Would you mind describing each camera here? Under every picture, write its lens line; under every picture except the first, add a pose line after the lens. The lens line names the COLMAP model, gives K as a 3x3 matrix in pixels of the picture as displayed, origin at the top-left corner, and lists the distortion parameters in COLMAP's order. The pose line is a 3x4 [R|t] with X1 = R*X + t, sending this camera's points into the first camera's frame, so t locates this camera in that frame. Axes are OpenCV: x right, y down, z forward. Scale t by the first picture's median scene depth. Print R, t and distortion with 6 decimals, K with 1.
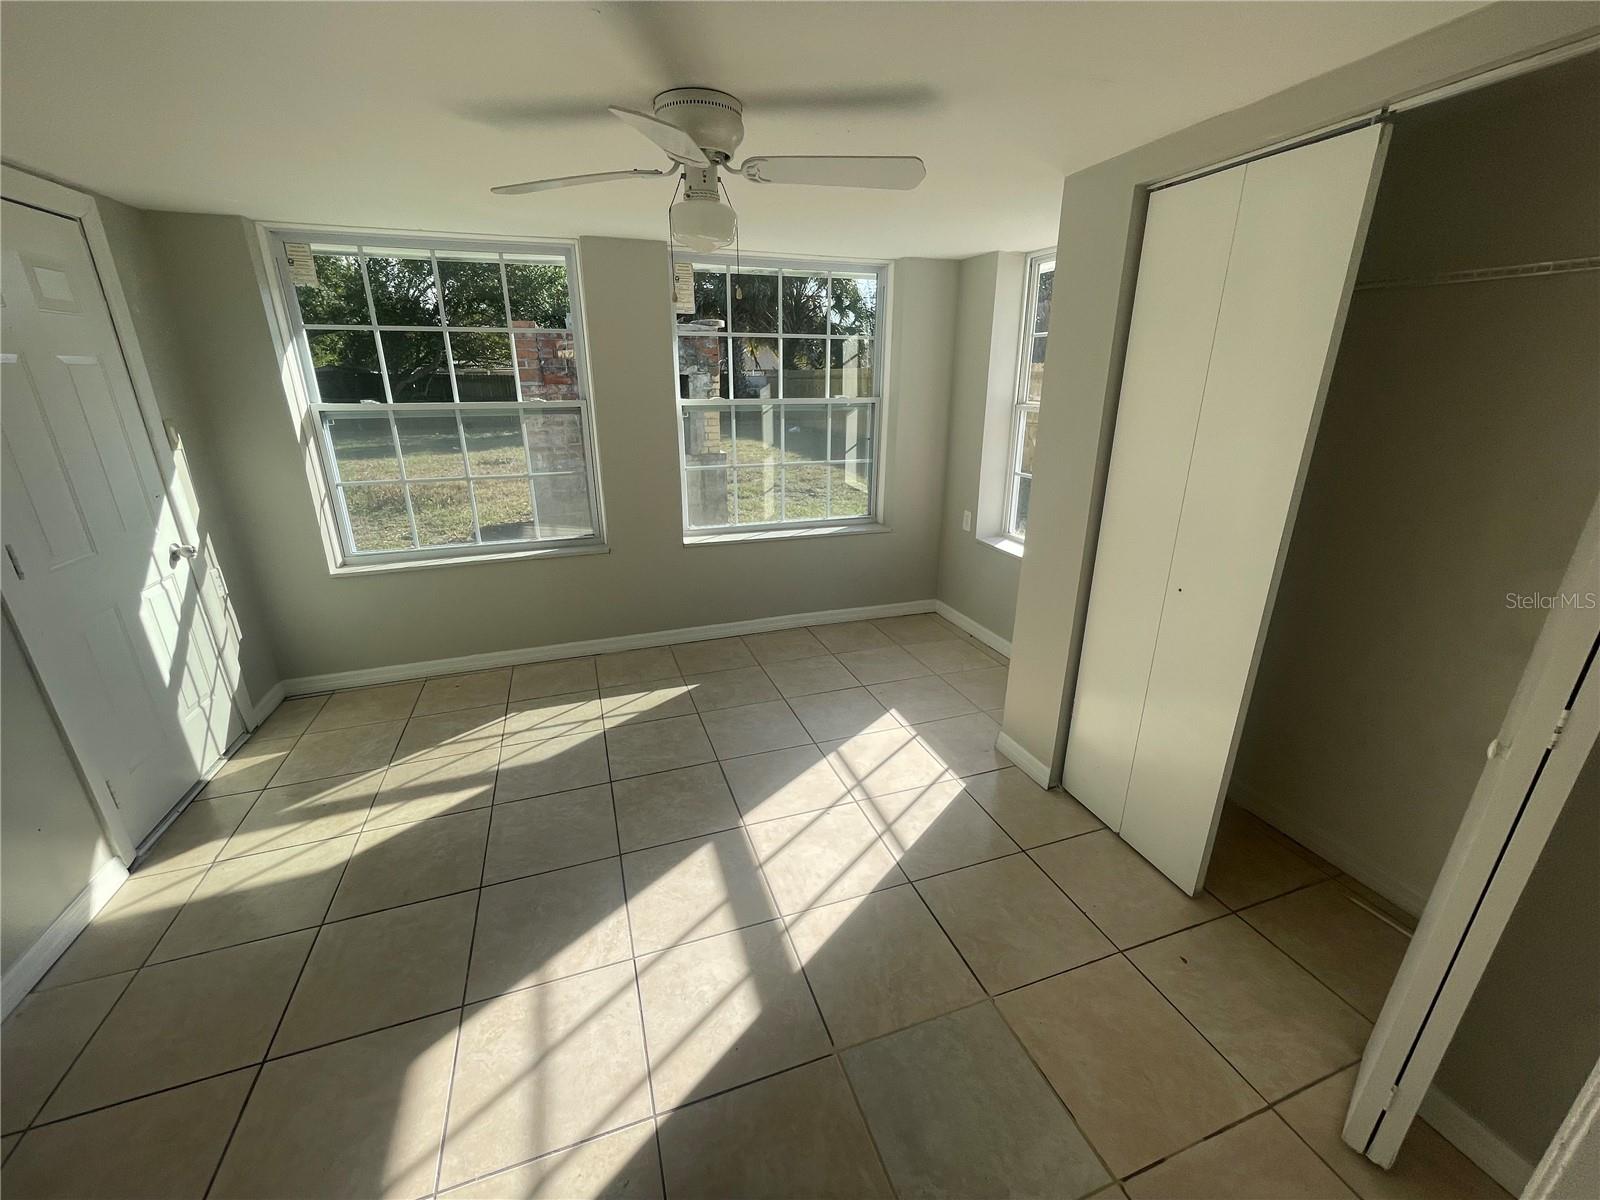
lens RADIAL K [[651.0, 0, 799.0], [0, 651.0, 596.1], [0, 0, 1]] dist [-0.003206, 0.000698]
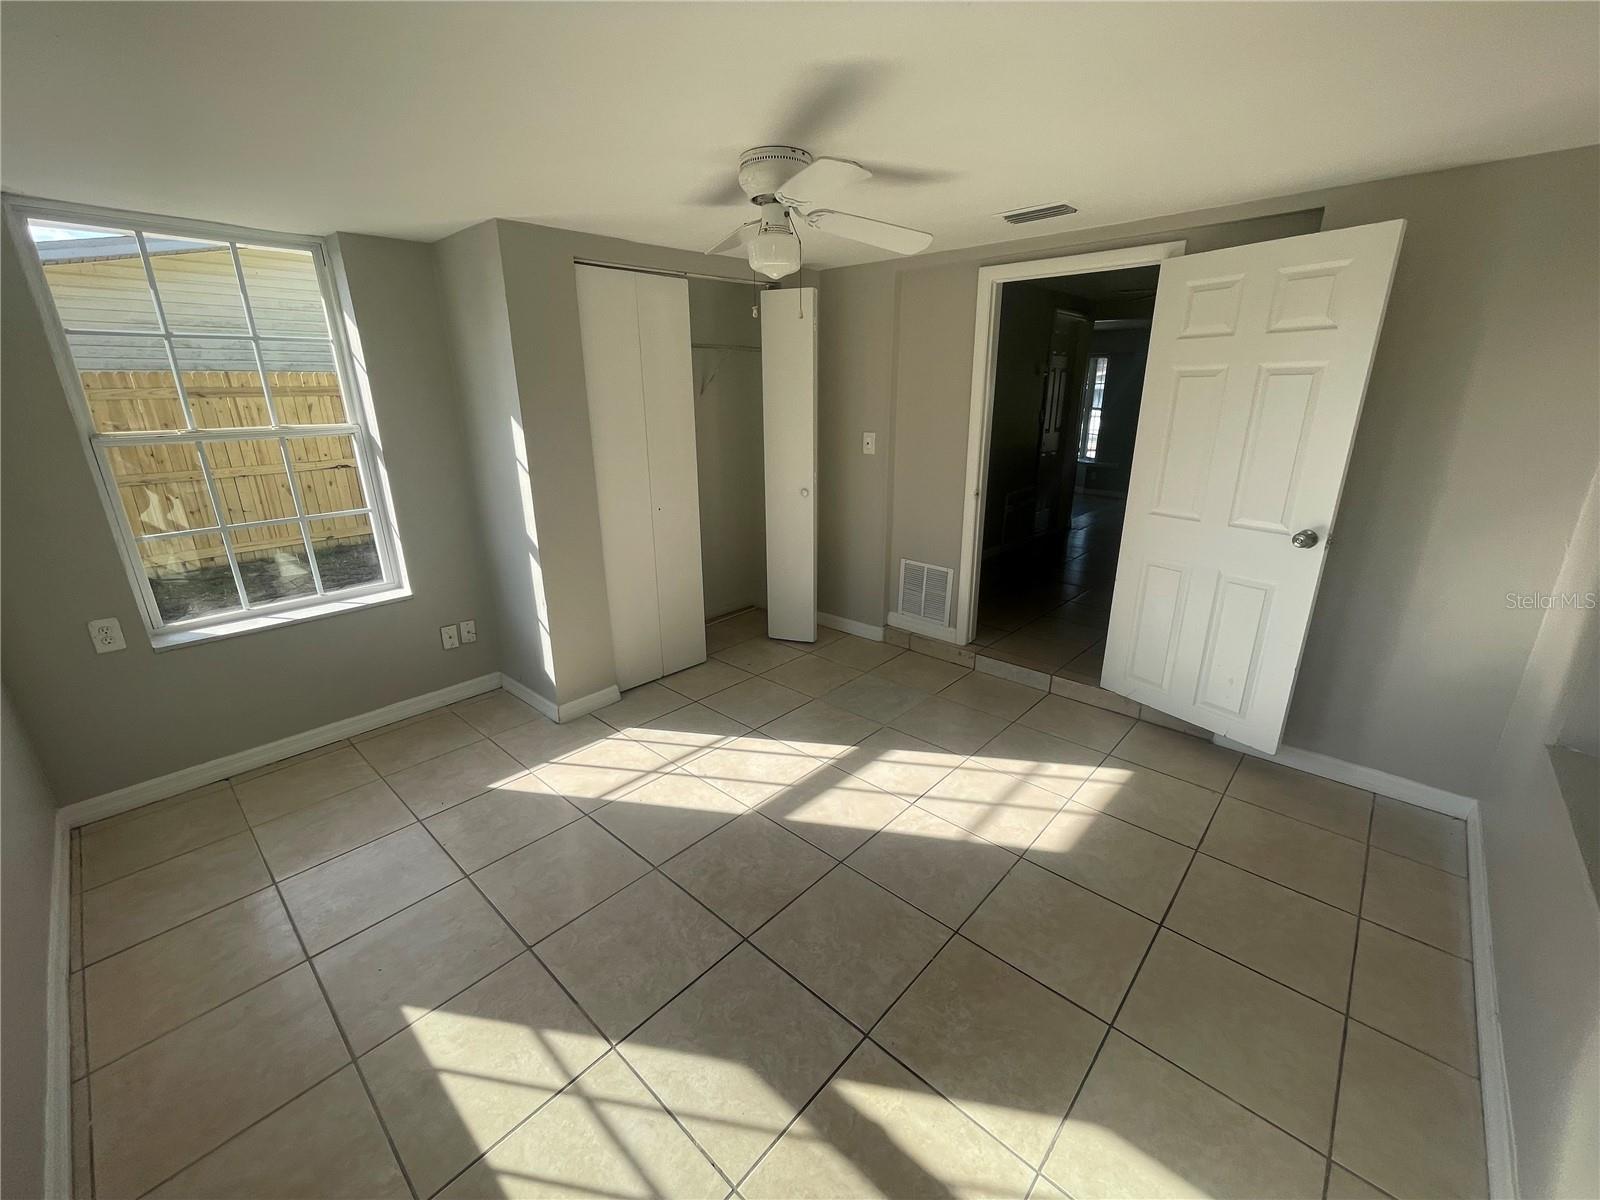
lens RADIAL K [[651.0, 0, 799.0], [0, 651.0, 596.1], [0, 0, 1]] dist [-0.003206, 0.000698]
pose [[-0.470929, -0.259710, 0.843076, -0.961733], [0.297363, 0.853019, 0.428875, -0.385603], [-0.830543, 0.452669, -0.324484, 1.176395]]
